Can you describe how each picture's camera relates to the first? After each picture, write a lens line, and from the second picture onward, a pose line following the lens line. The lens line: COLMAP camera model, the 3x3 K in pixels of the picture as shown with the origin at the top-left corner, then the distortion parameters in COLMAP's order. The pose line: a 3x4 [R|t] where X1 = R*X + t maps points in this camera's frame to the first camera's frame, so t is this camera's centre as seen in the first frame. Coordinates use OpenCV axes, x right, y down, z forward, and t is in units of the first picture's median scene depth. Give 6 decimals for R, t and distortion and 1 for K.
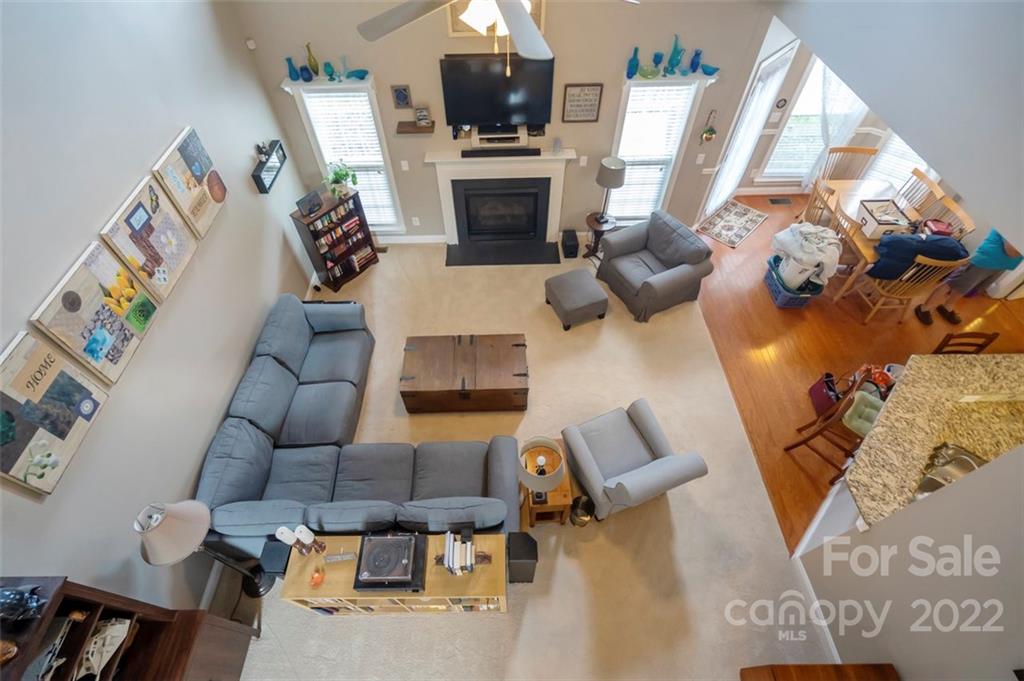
lens RADIAL K [[465.9, 0, 504.7], [0, 465.9, 343.5], [0, 0, 1]] dist [-0.002921, -0.000865]
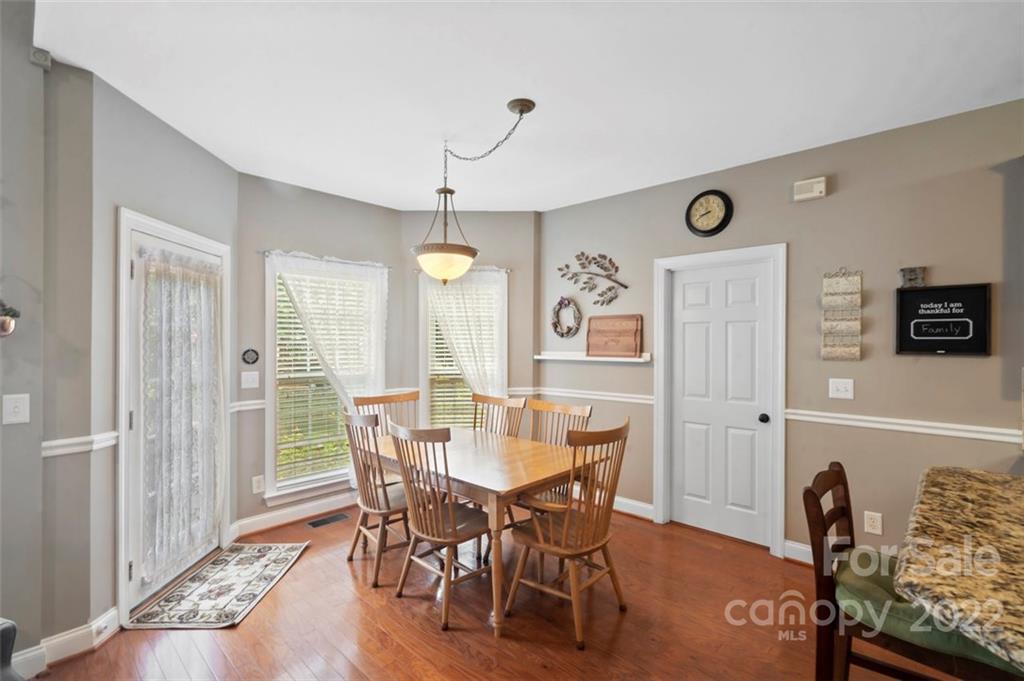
lens RADIAL K [[468.2, 0, 506.8], [0, 468.2, 345.3], [0, 0, 1]] dist [-0.001971, 0.000872]
pose [[0.692035, 0.009946, 0.721796, 0.502119], [0.561862, 0.620352, -0.547243, -0.016245], [-0.453210, 0.784261, 0.423716, 0.755479]]
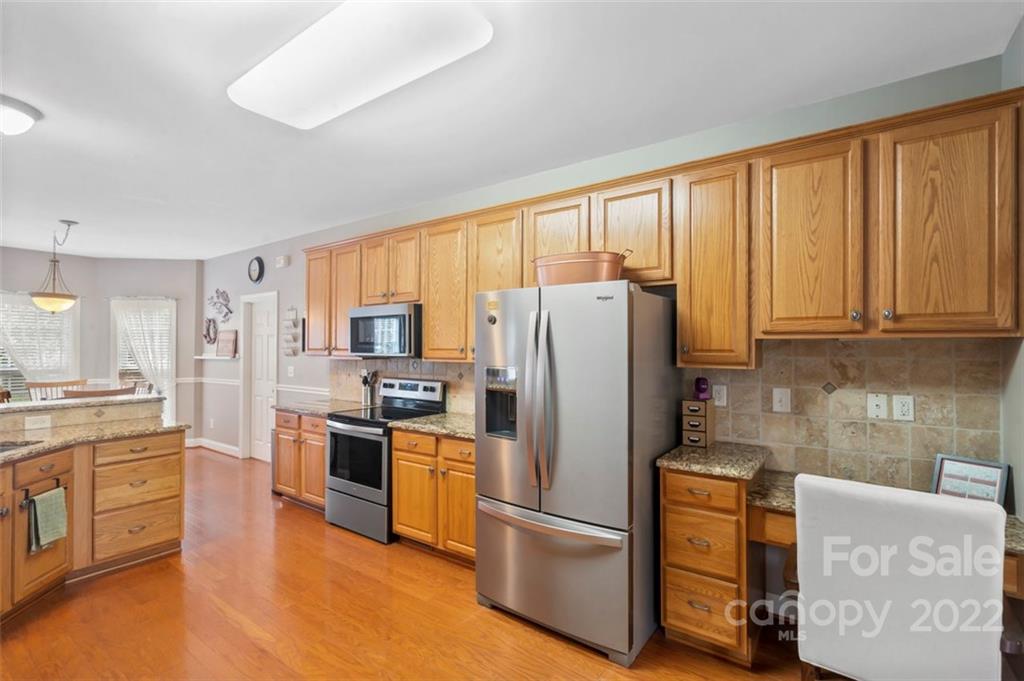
lens RADIAL K [[465.9, 0, 504.7], [0, 465.9, 343.5], [0, 0, 1]] dist [-0.002921, -0.000865]
pose [[0.599063, 0.020130, 0.800449, 0.666236], [0.626742, 0.610364, -0.484408, 0.786856], [-0.498316, 0.791865, 0.353030, 0.129075]]
